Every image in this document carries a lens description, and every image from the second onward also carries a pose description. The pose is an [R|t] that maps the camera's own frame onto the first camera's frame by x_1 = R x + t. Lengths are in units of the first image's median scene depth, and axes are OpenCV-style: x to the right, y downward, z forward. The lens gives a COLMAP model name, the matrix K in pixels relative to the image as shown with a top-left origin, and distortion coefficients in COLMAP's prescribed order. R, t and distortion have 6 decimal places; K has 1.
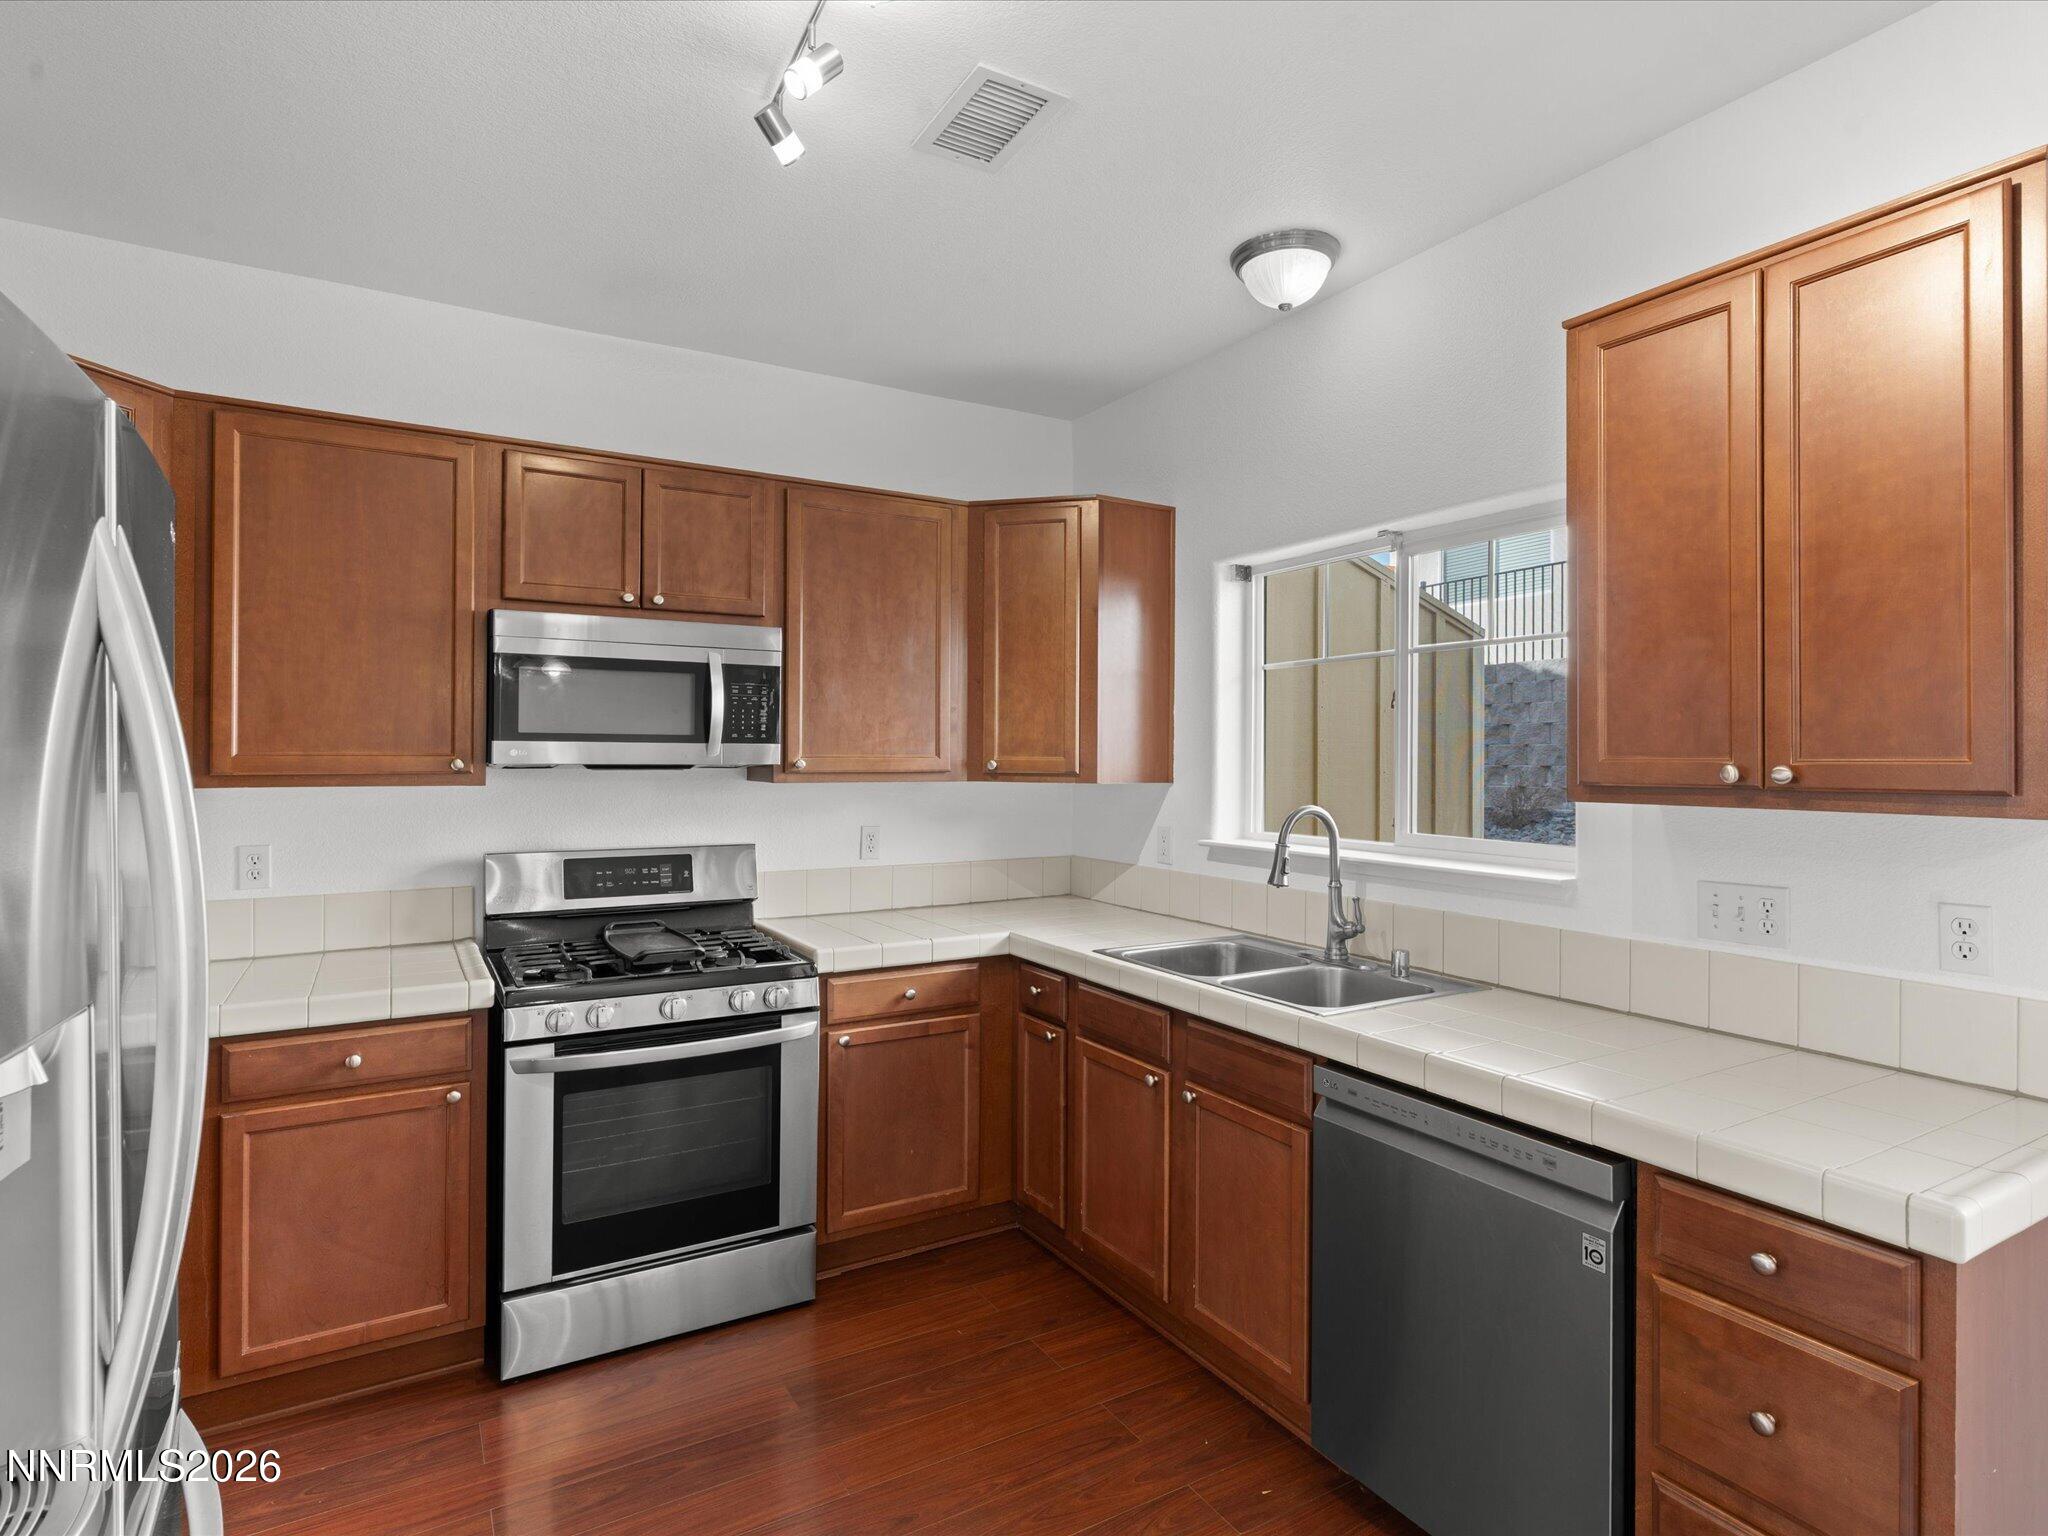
lens RADIAL K [[1037.3, 0, 1021.4], [0, 1037.3, 760.0], [0, 0, 1]] dist [-0.009367, 0.004289]
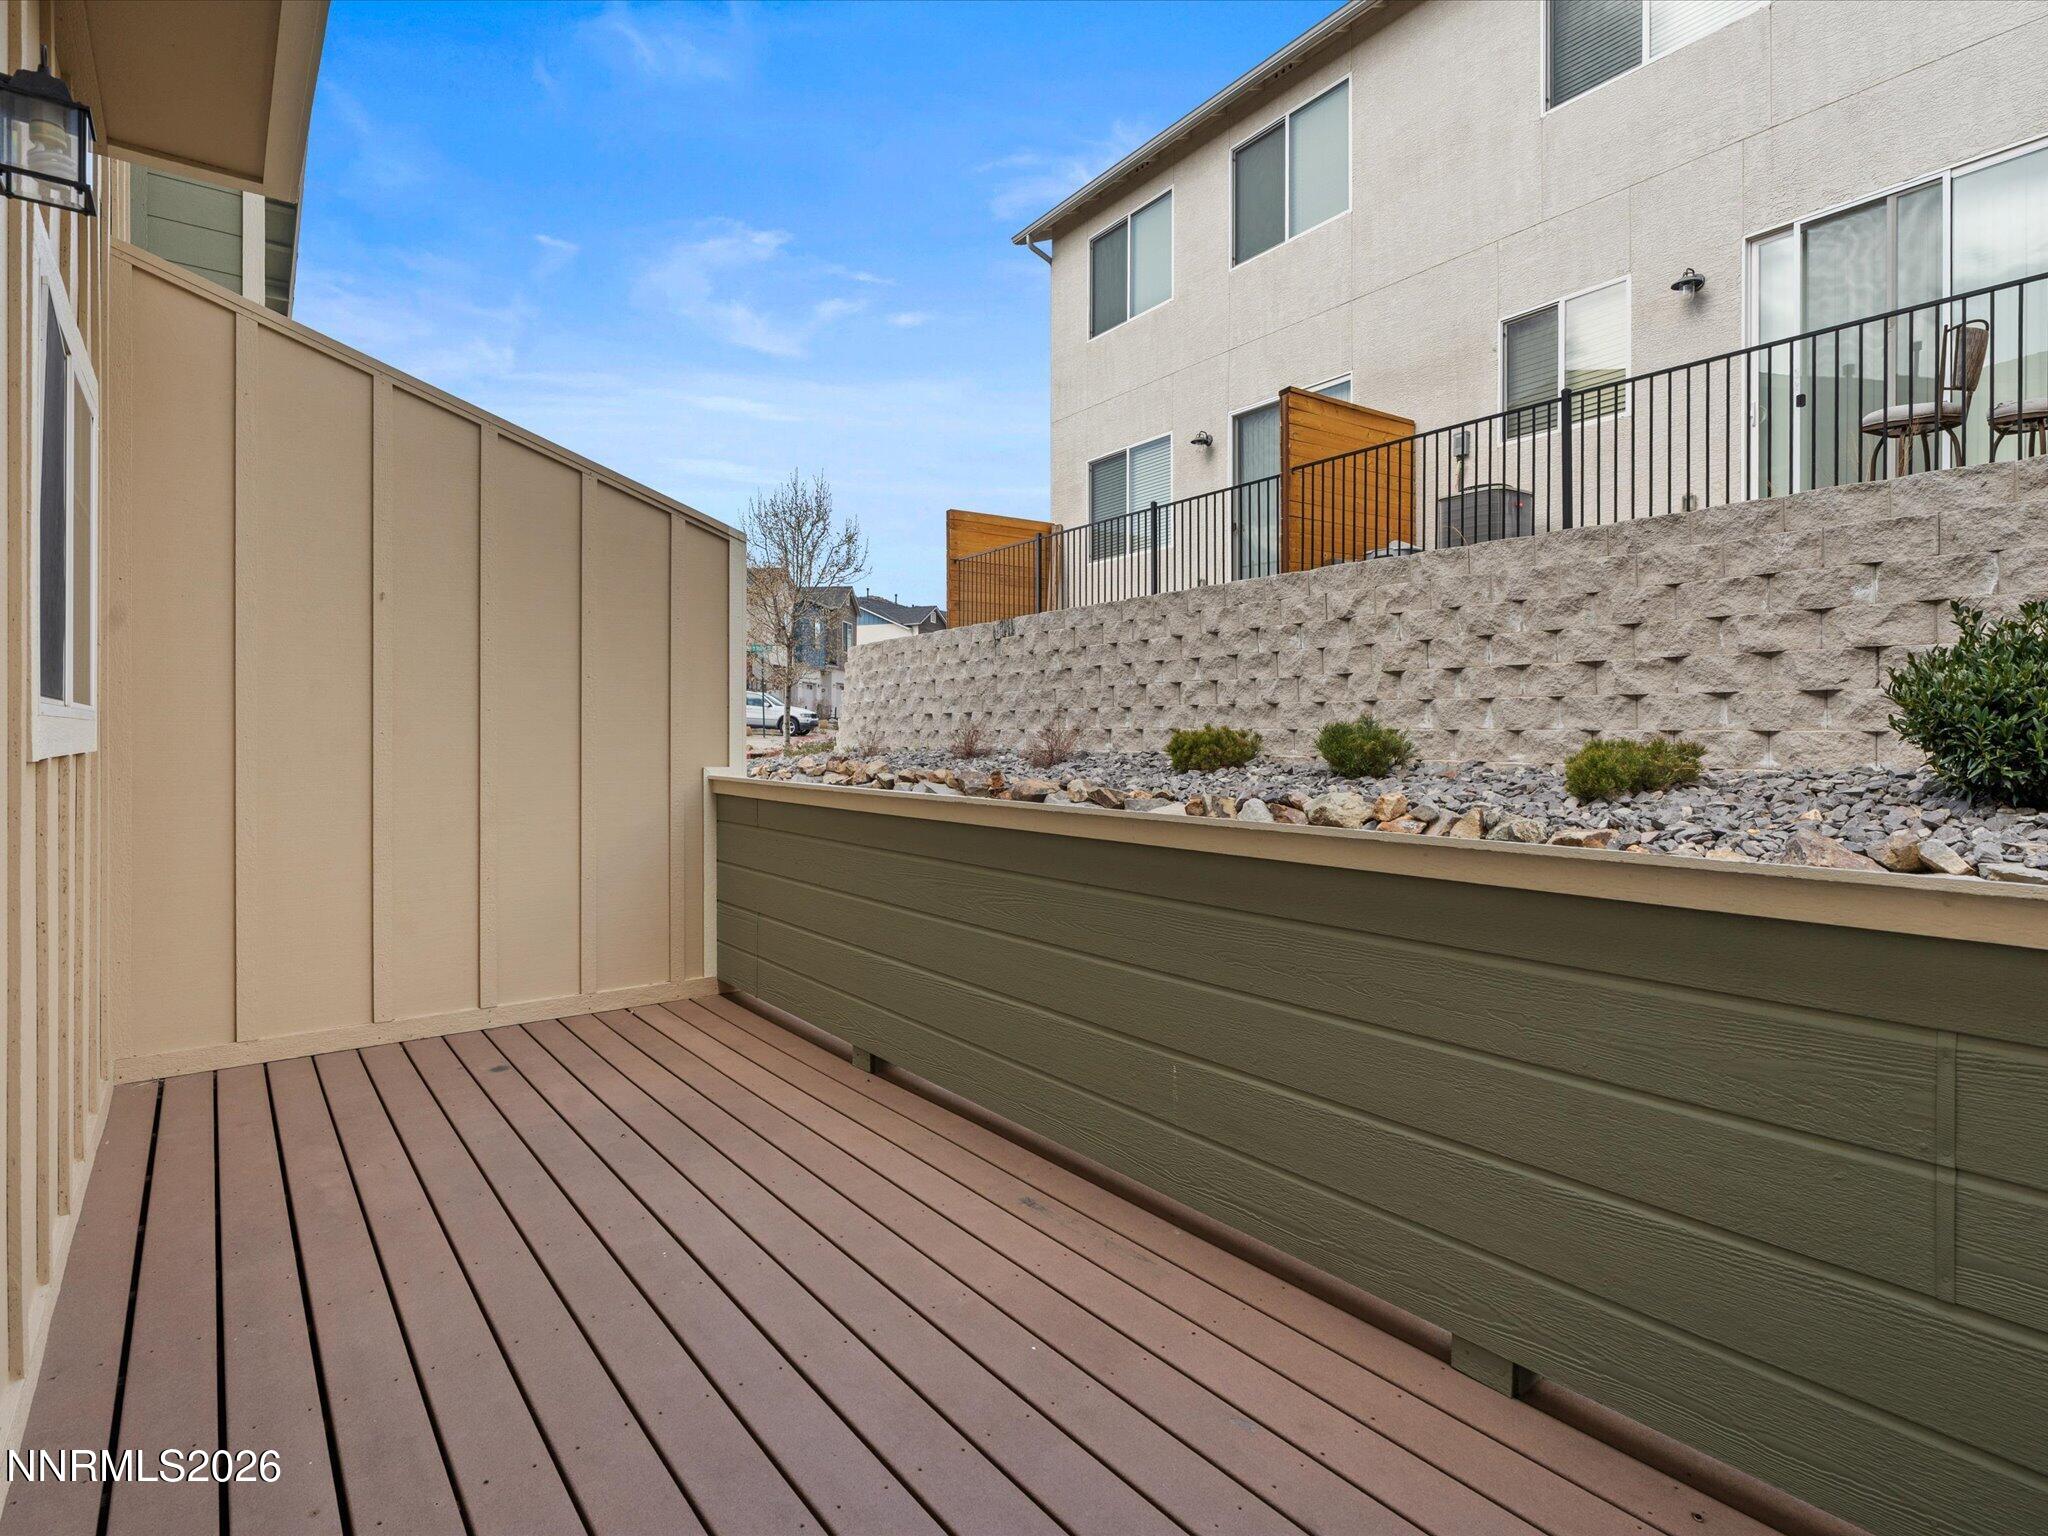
lens RADIAL K [[1037.3, 0, 1031.1], [0, 1037.3, 742.8], [0, 0, 1]] dist [-0.009367, 0.004289]
pose [[0.991261, -0.003202, 0.131877, 1.065794], [0.002806, 0.999991, 0.003189, 0.122741], [-0.131886, -0.002791, 0.991261, 0.024923]]
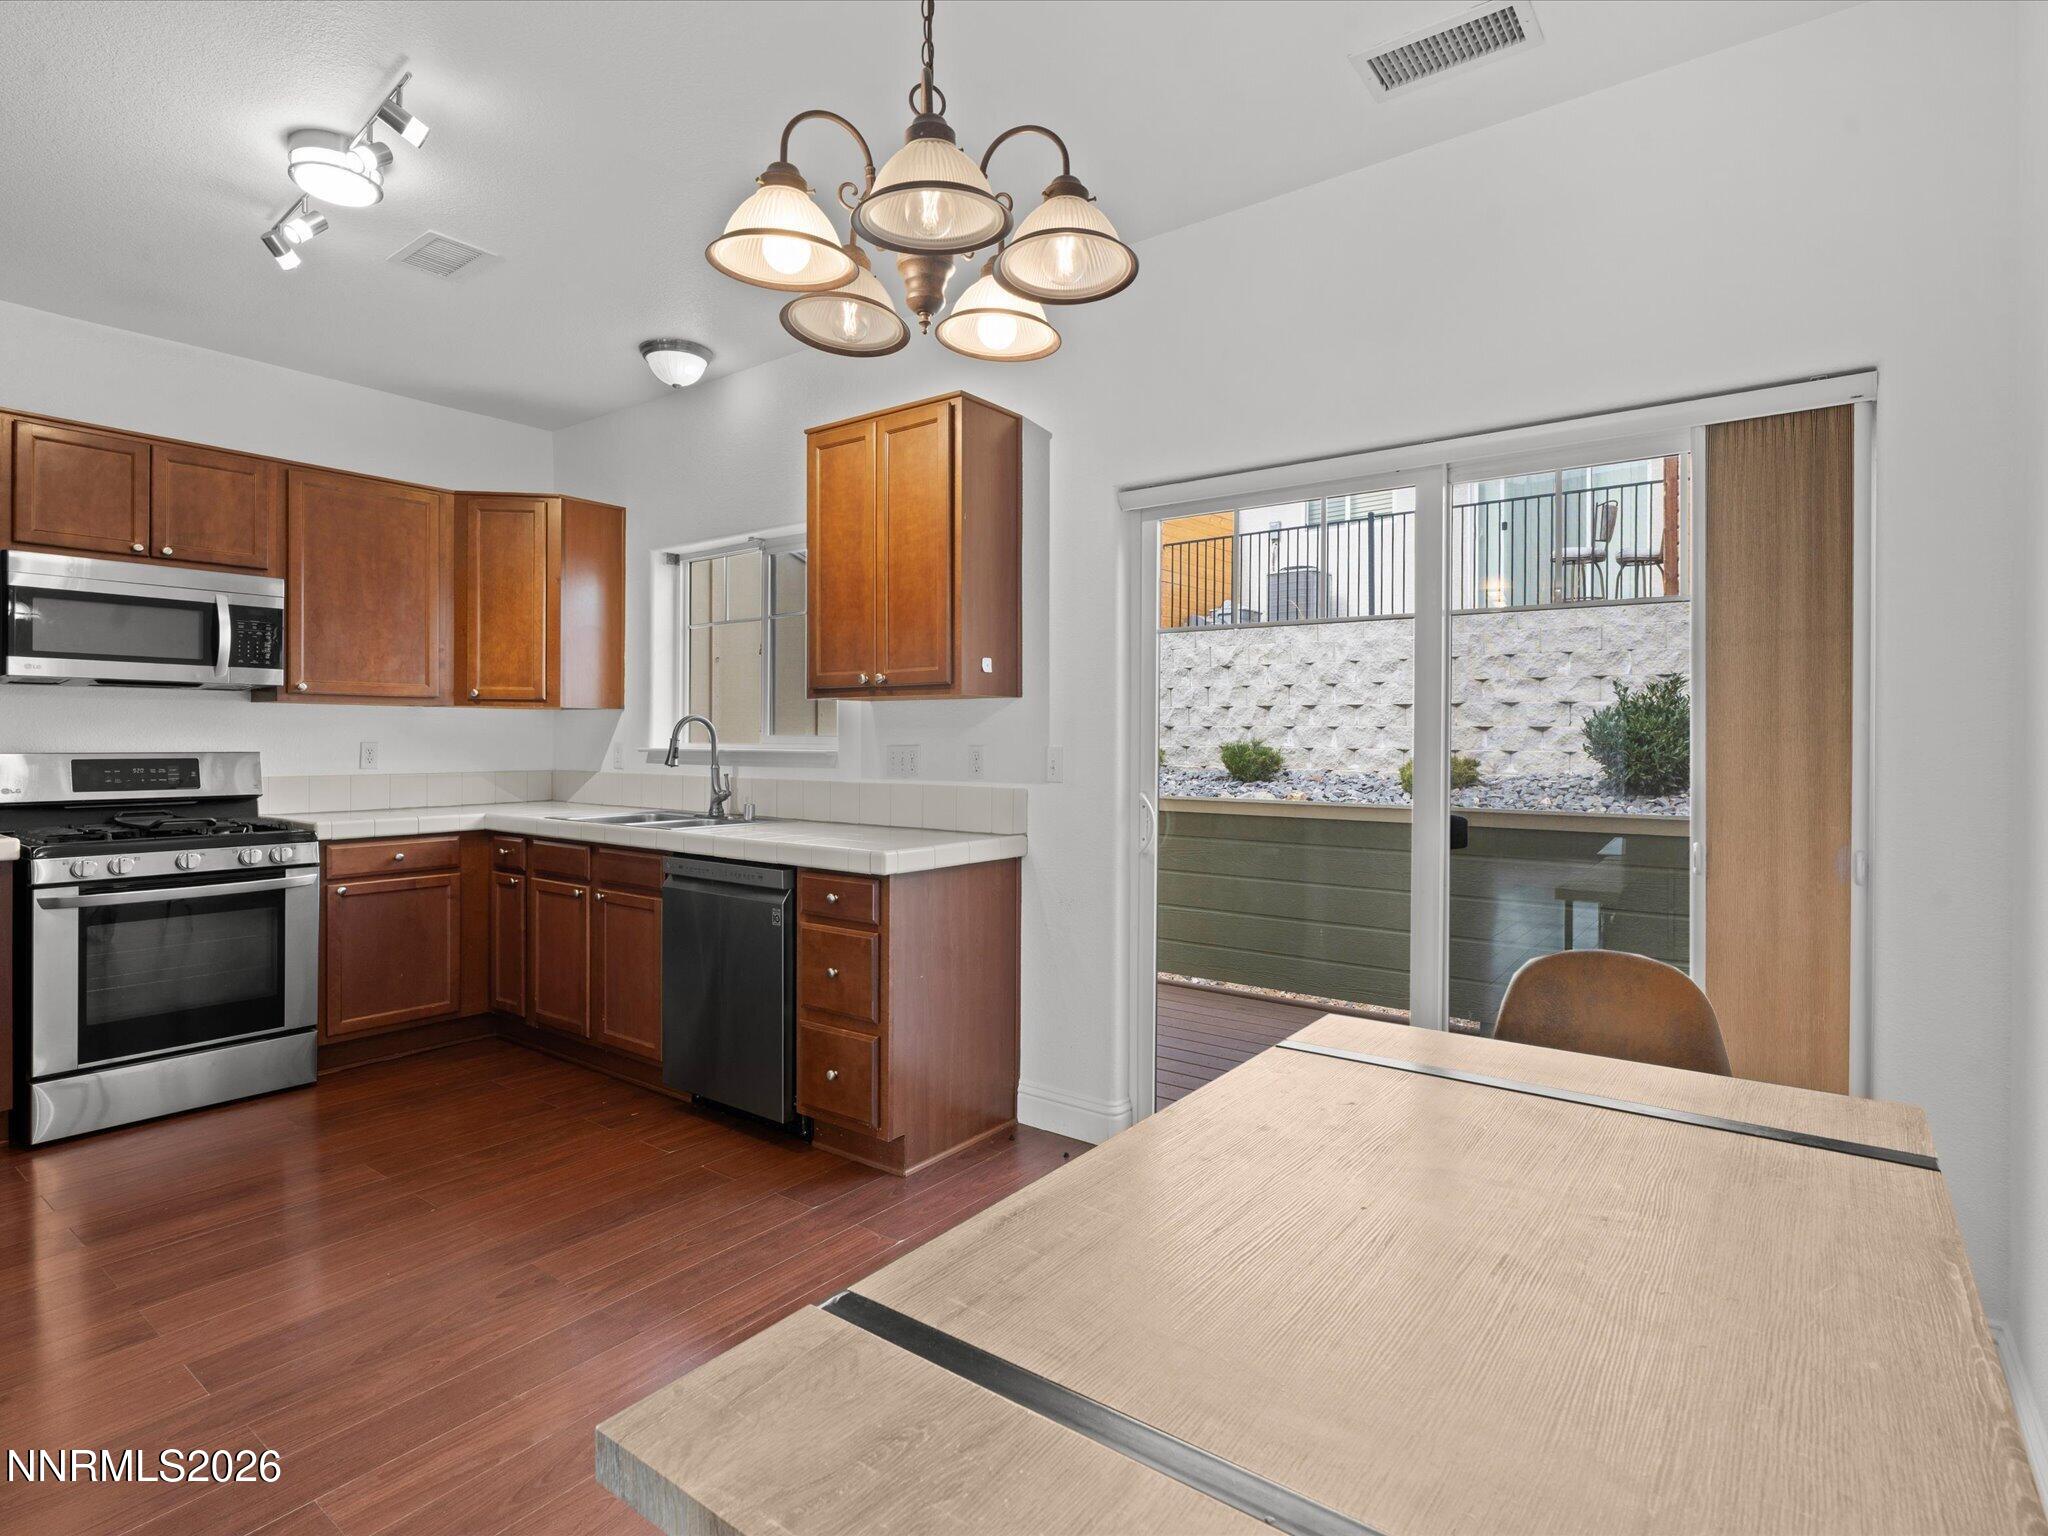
lens RADIAL K [[1037.3, 0, 1016.7], [0, 1037.3, 747.1], [0, 0, 1]] dist [-0.009367, 0.004289]
pose [[0.925134, -0.004135, 0.379618, 0.130045], [0.002563, 0.999986, 0.004646, 0.082544], [-0.379632, -0.003325, 0.925132, -0.566549]]
